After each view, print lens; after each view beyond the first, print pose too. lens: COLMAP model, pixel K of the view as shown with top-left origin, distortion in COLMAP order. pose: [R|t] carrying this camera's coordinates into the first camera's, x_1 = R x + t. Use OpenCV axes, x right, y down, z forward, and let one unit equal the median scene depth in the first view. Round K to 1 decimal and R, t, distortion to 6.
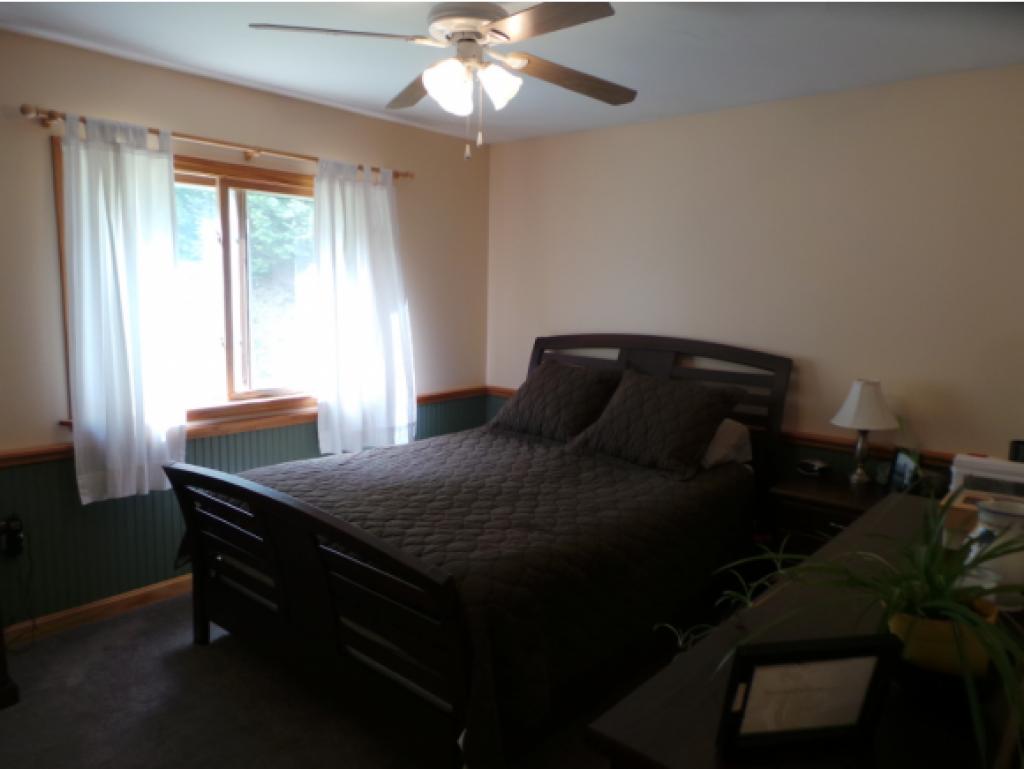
lens RADIAL K [[715.2, 0, 512.0], [0, 715.2, 384.5], [0, 0, 1]] dist [0.006079, 0.000816]
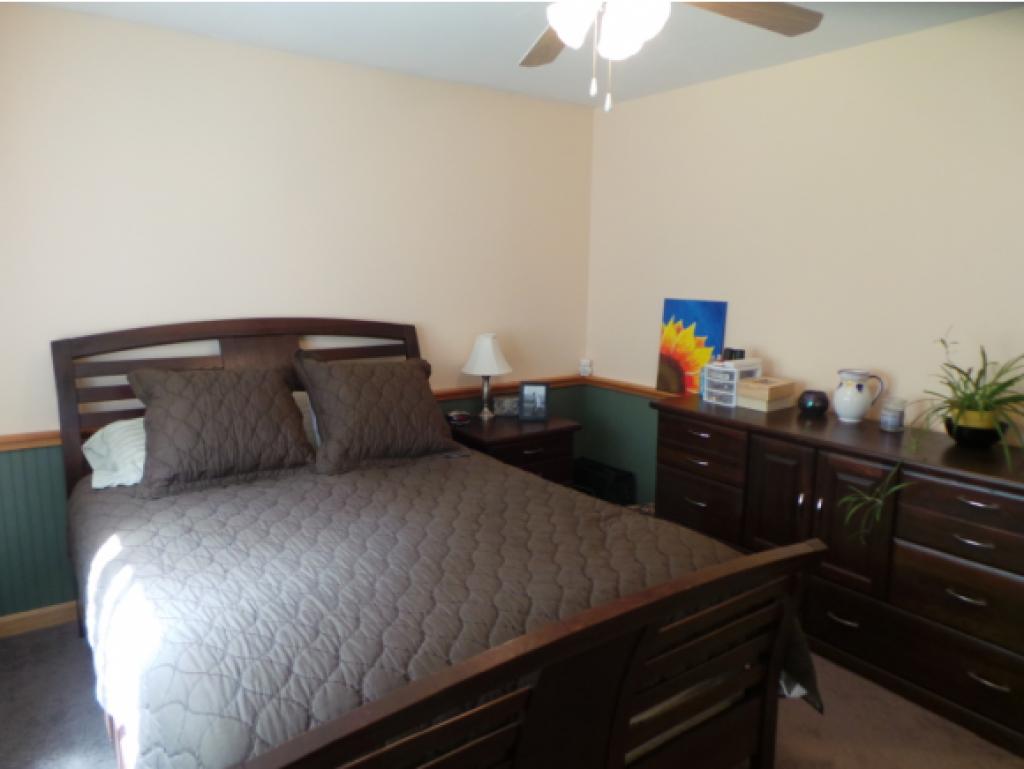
lens RADIAL K [[715.2, 0, 512.0], [0, 715.2, 384.5], [0, 0, 1]] dist [0.006079, 0.000816]
pose [[0.235045, -0.182127, 0.954769, -0.650627], [0.126143, 0.979697, 0.155828, -0.104379], [-0.963764, 0.083810, 0.253247, 0.643855]]
